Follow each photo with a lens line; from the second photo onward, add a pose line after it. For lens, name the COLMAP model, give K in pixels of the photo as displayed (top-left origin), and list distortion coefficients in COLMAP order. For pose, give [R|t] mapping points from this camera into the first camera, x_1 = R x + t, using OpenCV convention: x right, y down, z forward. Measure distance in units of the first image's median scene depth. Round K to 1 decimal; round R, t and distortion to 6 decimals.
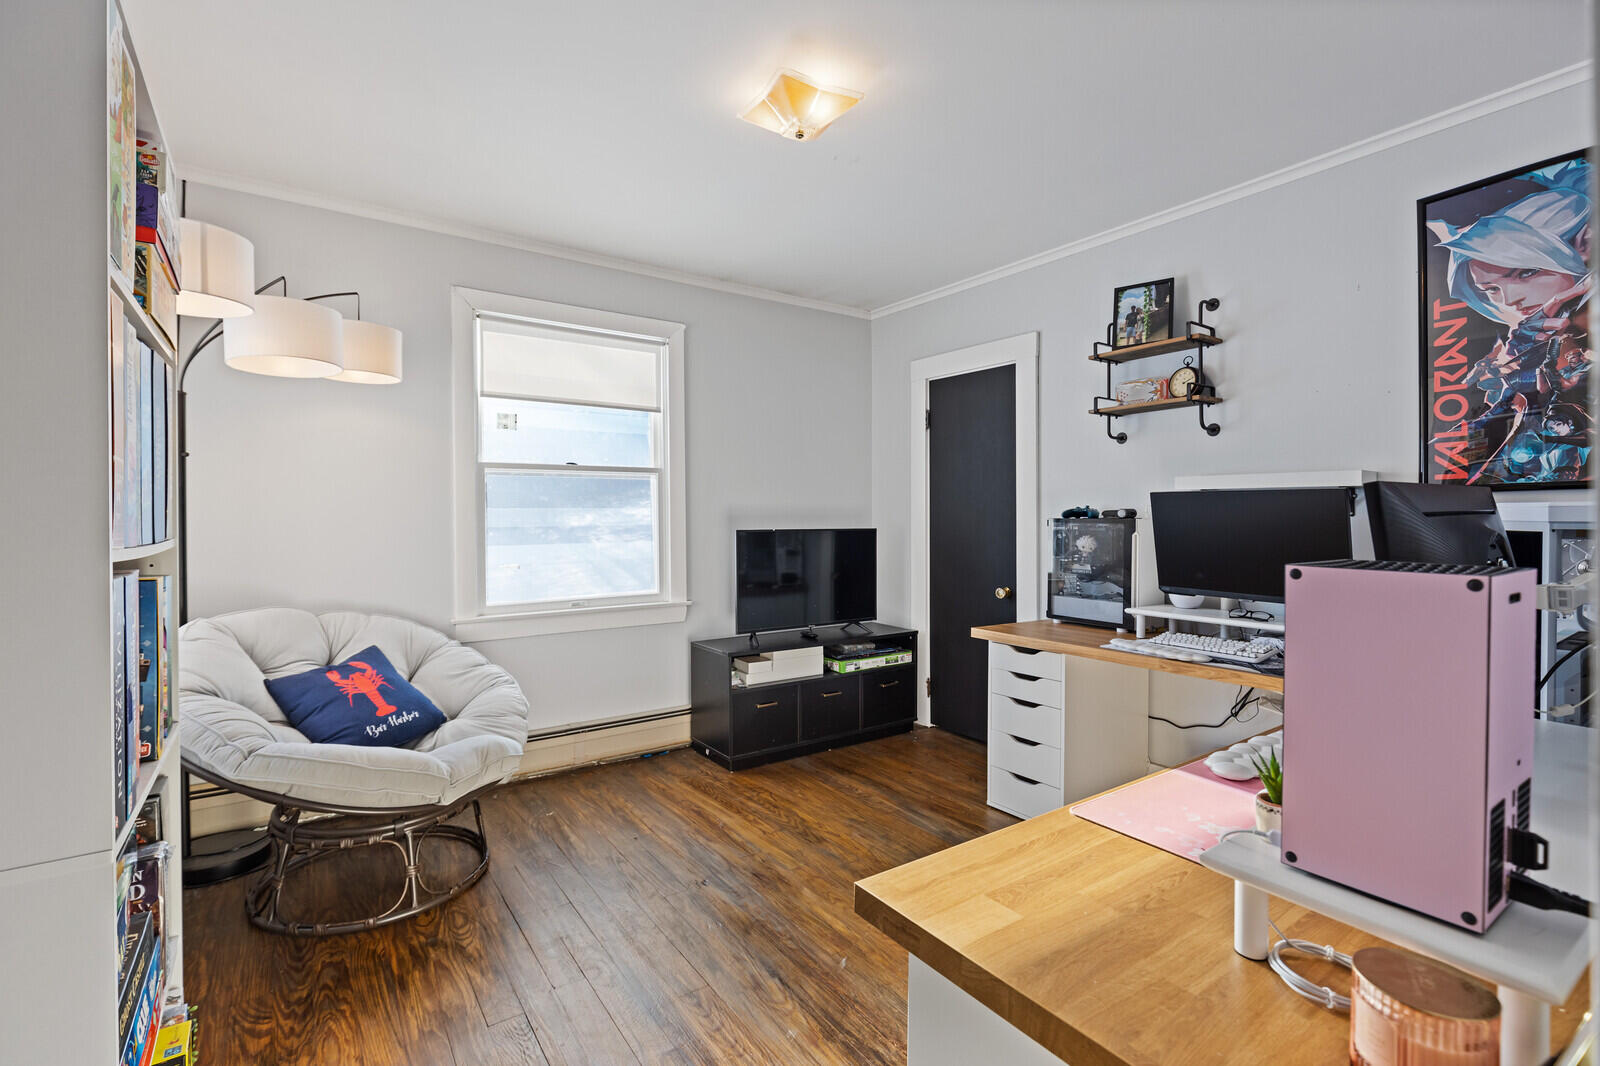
lens RADIAL K [[732.6, 0, 797.7], [0, 732.6, 528.9], [0, 0, 1]] dist [-0.002132, -0.000315]
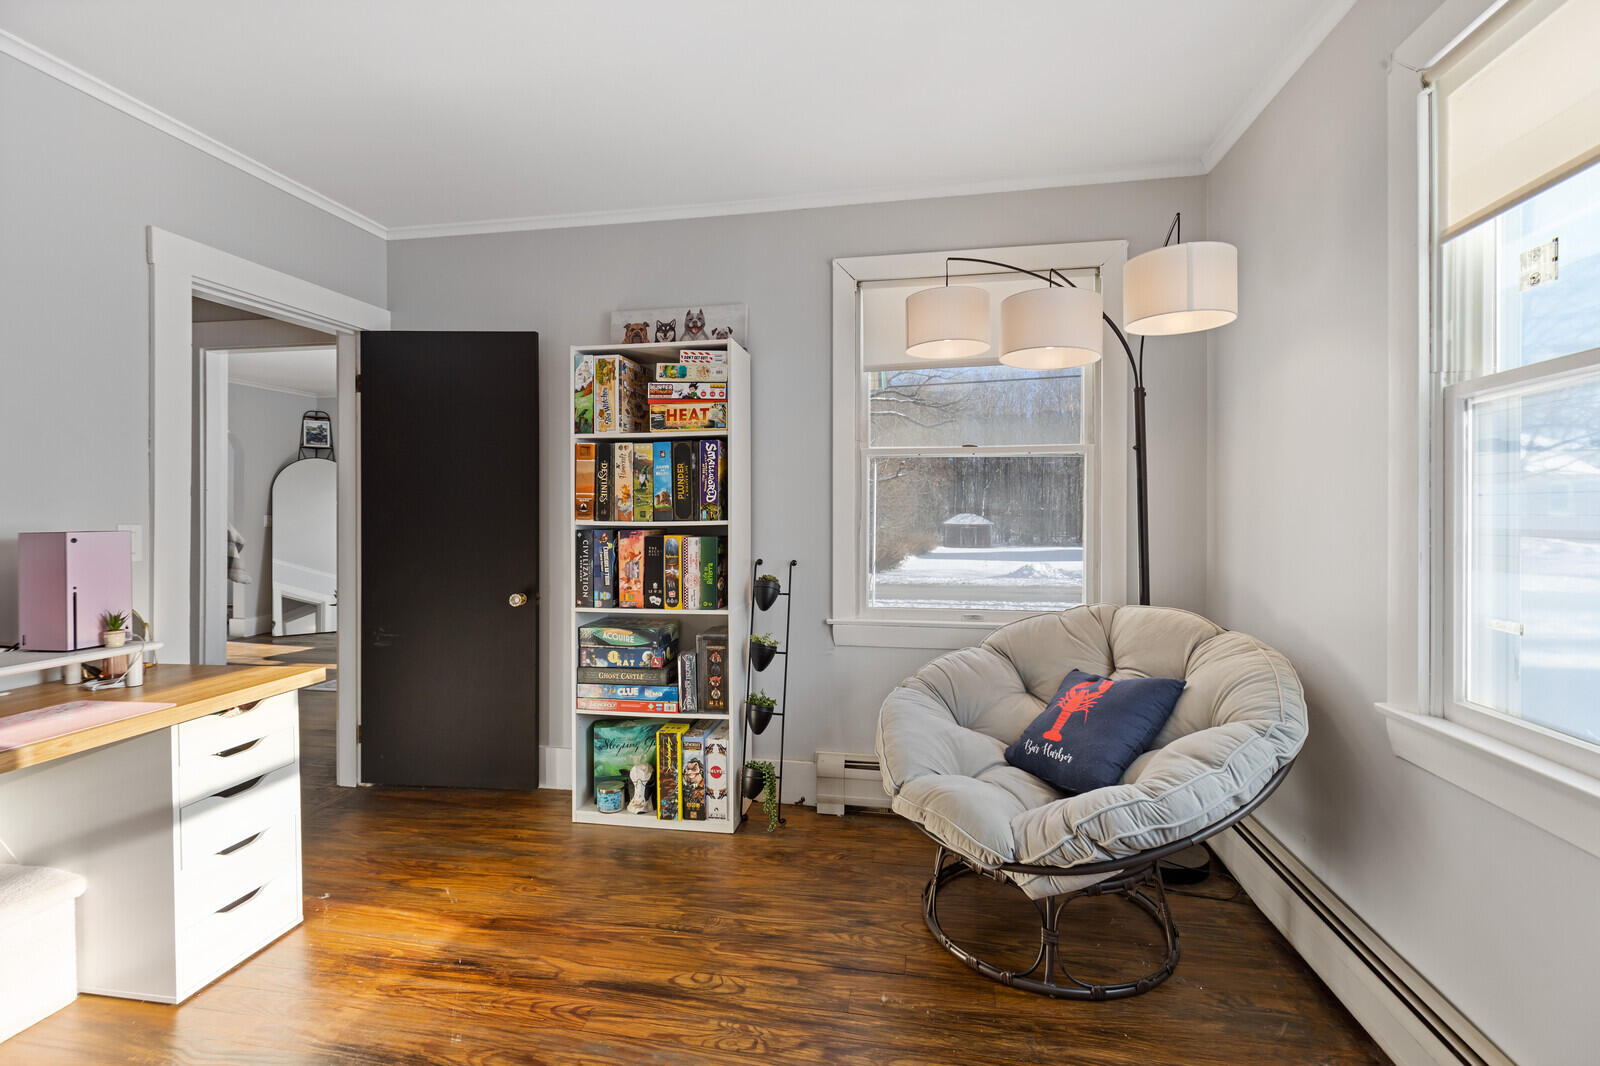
lens RADIAL K [[732.6, 0, 797.4], [0, 732.6, 519.4], [0, 0, 1]] dist [-0.002132, -0.000315]
pose [[-0.713244, 0.001485, -0.700914, 0.246477], [-0.011607, 0.999836, 0.013930, -0.011174], [0.700819, 0.018071, -0.713110, 1.415536]]
